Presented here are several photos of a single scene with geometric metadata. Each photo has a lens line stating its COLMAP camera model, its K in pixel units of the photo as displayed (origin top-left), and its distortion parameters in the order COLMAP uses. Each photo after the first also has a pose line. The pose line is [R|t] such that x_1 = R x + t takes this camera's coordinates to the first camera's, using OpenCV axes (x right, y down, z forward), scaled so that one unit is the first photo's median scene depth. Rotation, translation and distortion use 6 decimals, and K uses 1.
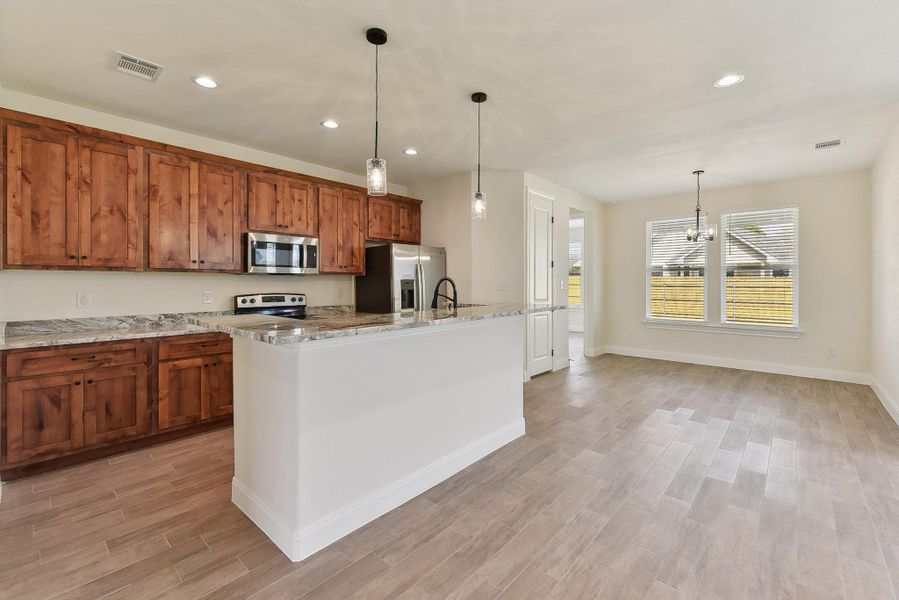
lens RADIAL K [[386.7, 0, 447.5], [0, 386.7, 279.5], [0, 0, 1]] dist [0.004692, 0.000018]
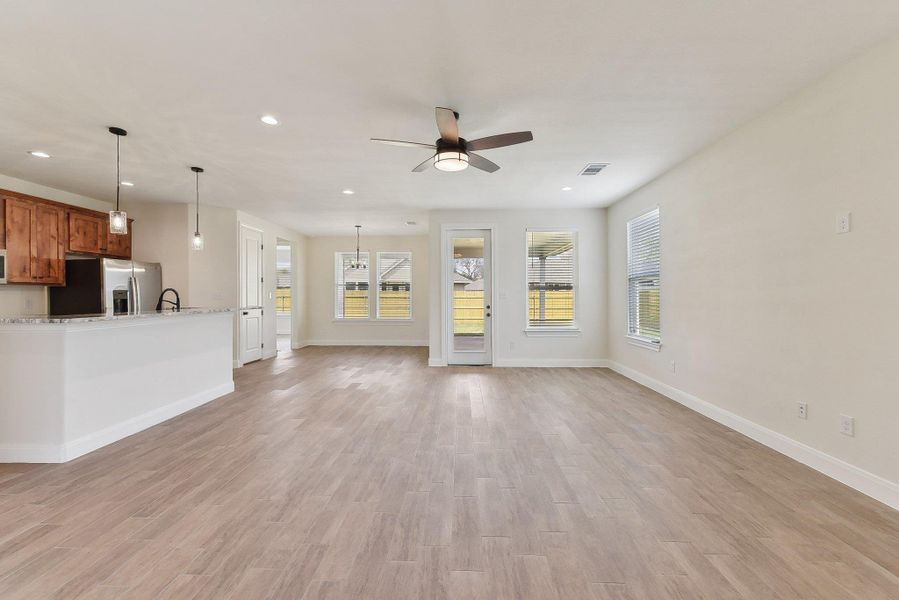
lens RADIAL K [[358.2, 0, 446.1], [0, 358.2, 296.6], [0, 0, 1]] dist [0.002683, -0.000745]
pose [[0.765744, -0.003790, 0.643134, -0.050810], [-0.003237, 0.999947, 0.009747, 0.005825], [-0.643137, -0.009546, 0.765691, -0.462933]]
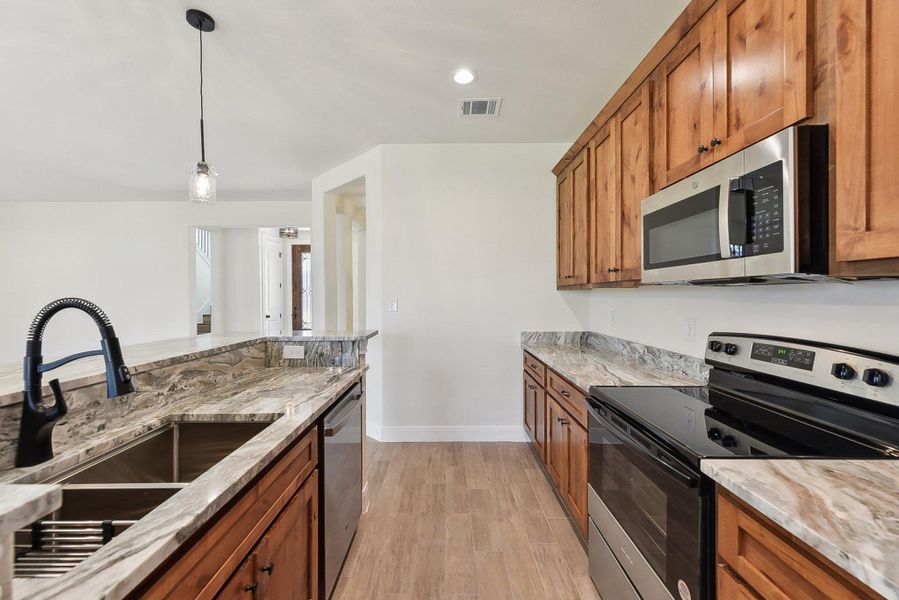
lens RADIAL K [[358.2, 0, 452.7], [0, 358.2, 296.2], [0, 0, 1]] dist [0.002683, -0.000745]
pose [[-0.738545, 0.004656, -0.674189, -0.027165], [0.010711, 0.999931, -0.004828, -0.001803], [0.674120, -0.010787, -0.738543, 0.987603]]
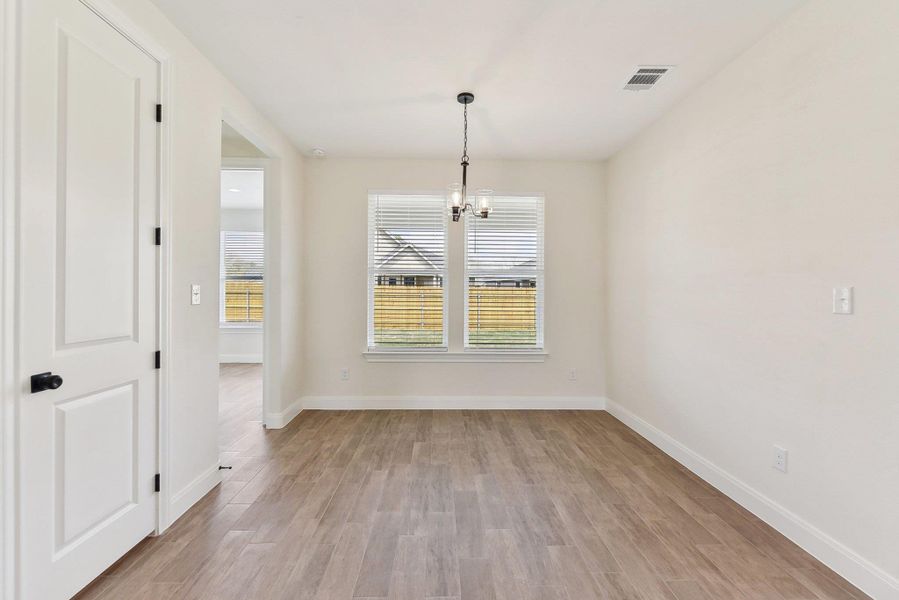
lens RADIAL K [[358.2, 0, 445.8], [0, 358.2, 294.9], [0, 0, 1]] dist [0.002683, -0.000745]
pose [[0.725516, -0.006357, 0.688176, 0.304553], [-0.008010, 0.999812, 0.017680, 0.004322], [-0.688159, -0.018340, 0.725328, 0.729261]]
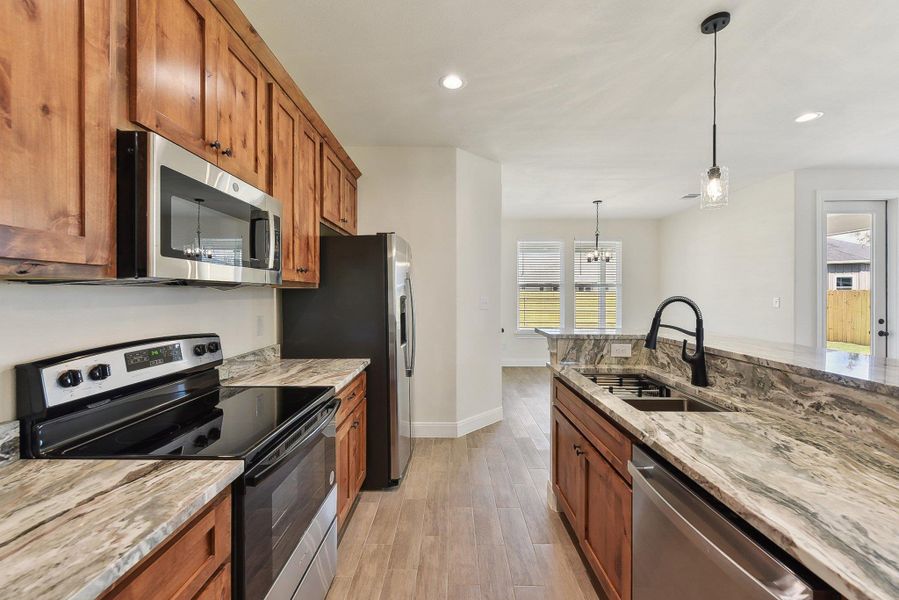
lens RADIAL K [[358.2, 0, 449.8], [0, 358.2, 294.6], [0, 0, 1]] dist [0.002683, -0.000745]
pose [[0.750157, -0.000428, 0.661259, -0.440581], [-0.006033, 0.999954, 0.007491, -0.007467], [-0.661232, -0.009608, 0.750120, 0.559970]]
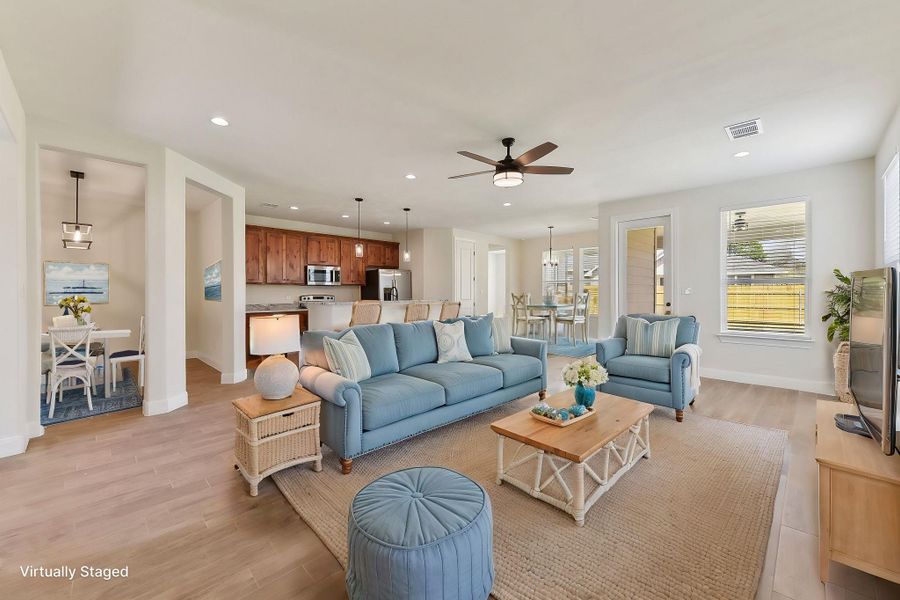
lens RADIAL K [[358.6, 0, 446.1], [0, 358.6, 291.6], [0, 0, 1]] dist [0.002683, -0.000745]
pose [[0.998542, -0.001501, -0.053964, 0.290438], [0.001890, 0.999973, 0.007157, 0.006765], [0.053951, -0.007248, 0.998517, -0.766232]]
